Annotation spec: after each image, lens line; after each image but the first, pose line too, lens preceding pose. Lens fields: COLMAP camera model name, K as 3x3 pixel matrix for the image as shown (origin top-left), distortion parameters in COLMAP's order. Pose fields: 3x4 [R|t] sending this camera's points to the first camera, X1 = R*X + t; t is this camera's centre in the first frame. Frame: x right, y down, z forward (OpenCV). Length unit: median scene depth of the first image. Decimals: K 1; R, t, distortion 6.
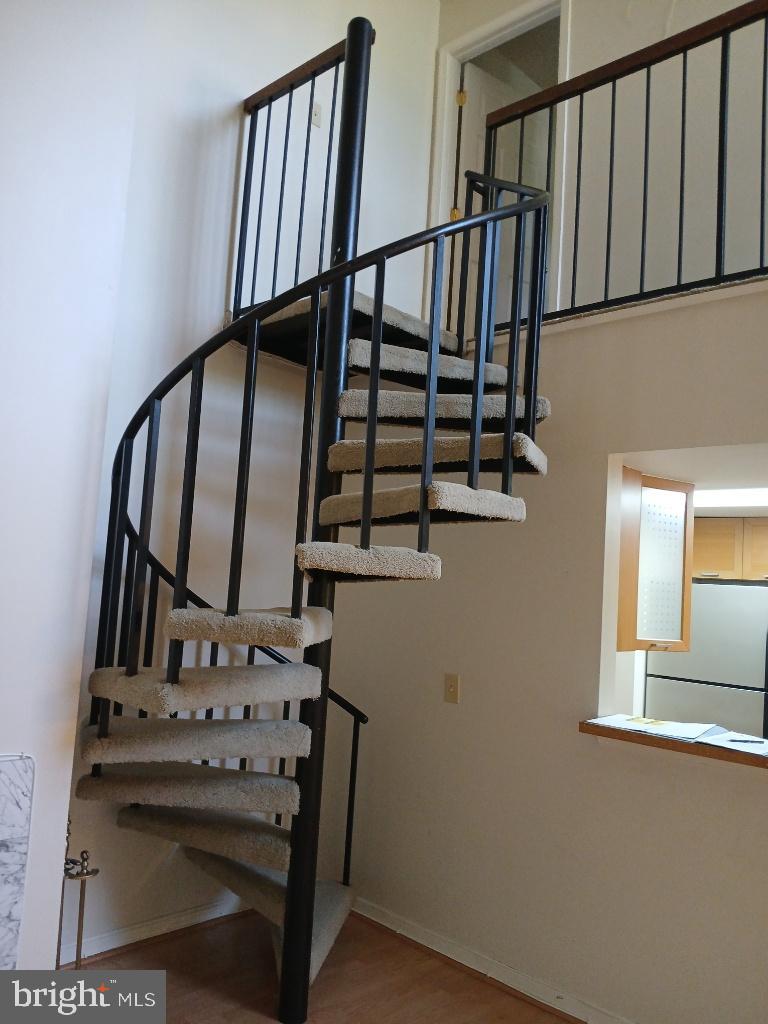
lens RADIAL K [[799.0, 0, 384.0], [0, 799.0, 512.0], [0, 0, 1]] dist [0.070487, -0.128881]
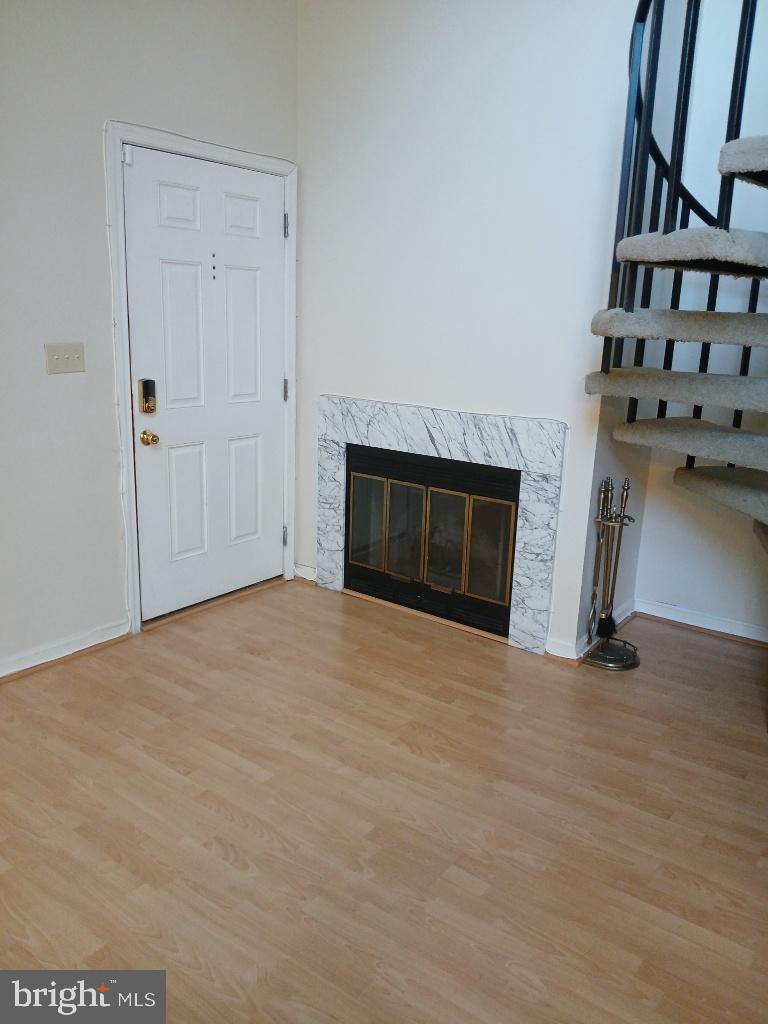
lens RADIAL K [[776.9, 0, 363.2], [0, 776.9, 512.8], [0, 0, 1]] dist [0.010078, -0.104044]
pose [[0.107937, 0.193046, -0.975235, 0.649233], [0.061883, 0.977759, 0.200395, 0.118812], [0.992230, -0.081980, 0.093590, 0.371473]]
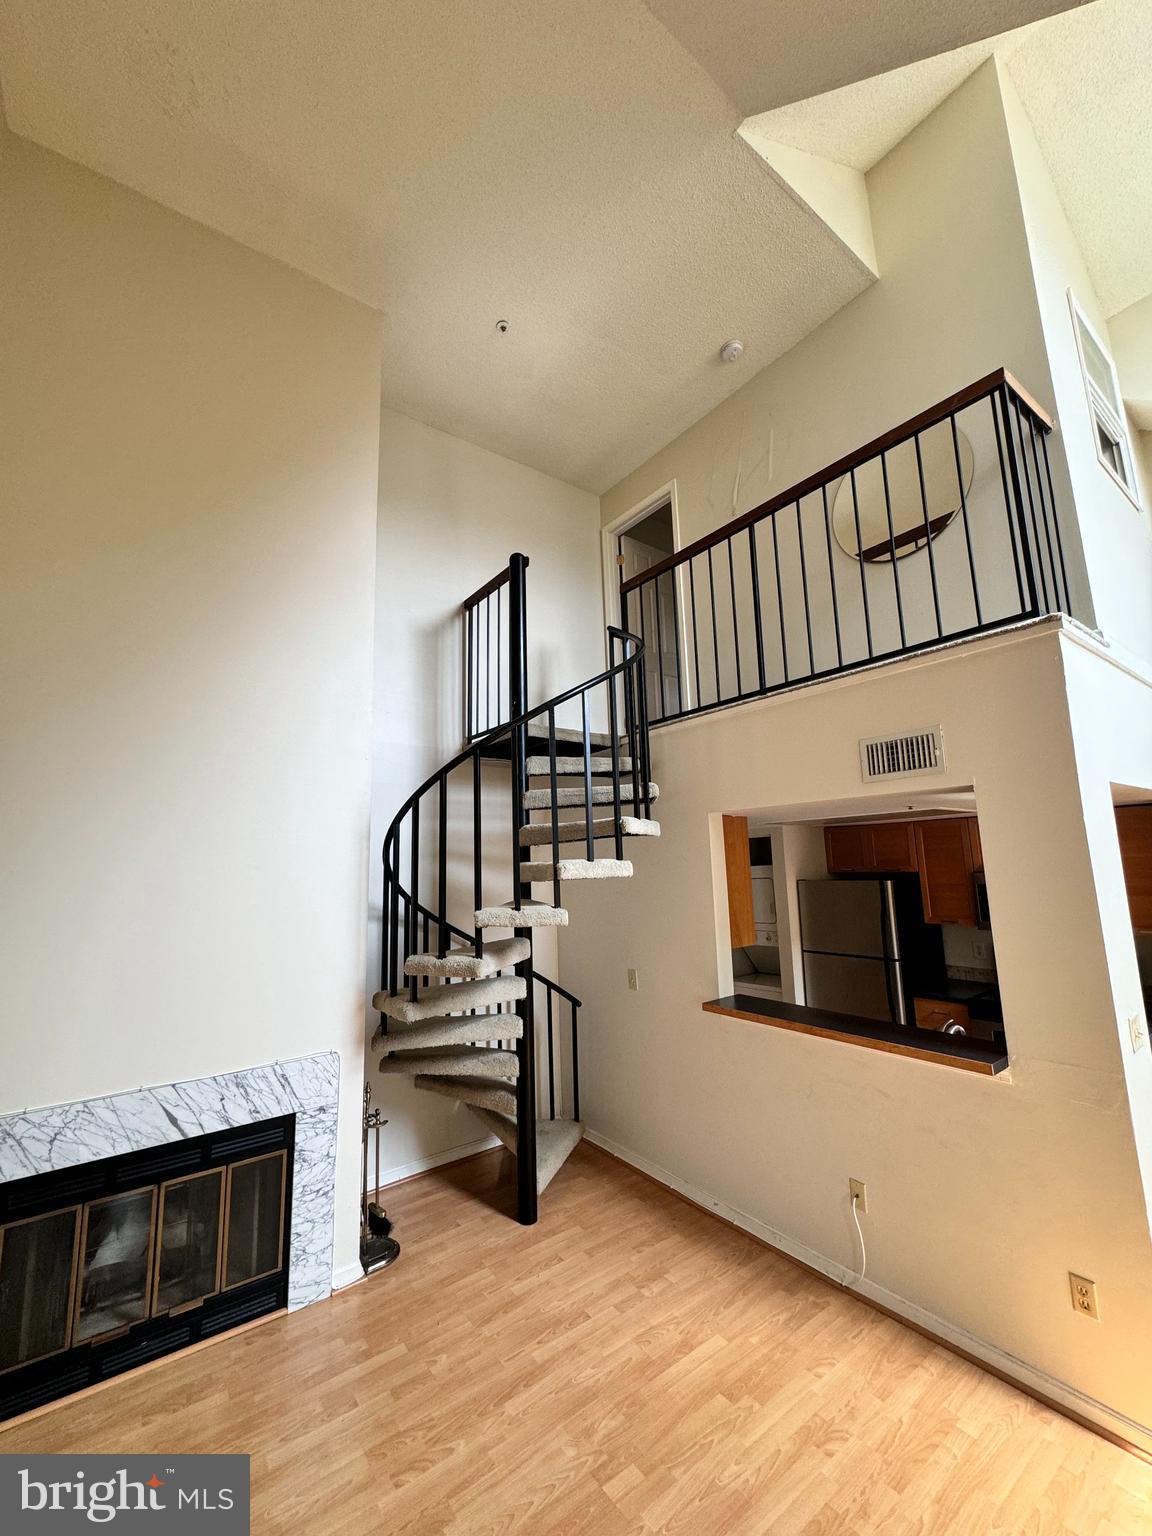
lens RADIAL K [[619.8, 0, 576.0], [0, 619.8, 768.0], [0, 0, 1]] dist [0.000314, 0.000026]
pose [[0.983994, -0.109405, -0.140663, 0.203219], [0.099062, 0.991975, -0.078563, -0.087147], [0.148130, 0.063372, 0.986936, -0.147641]]
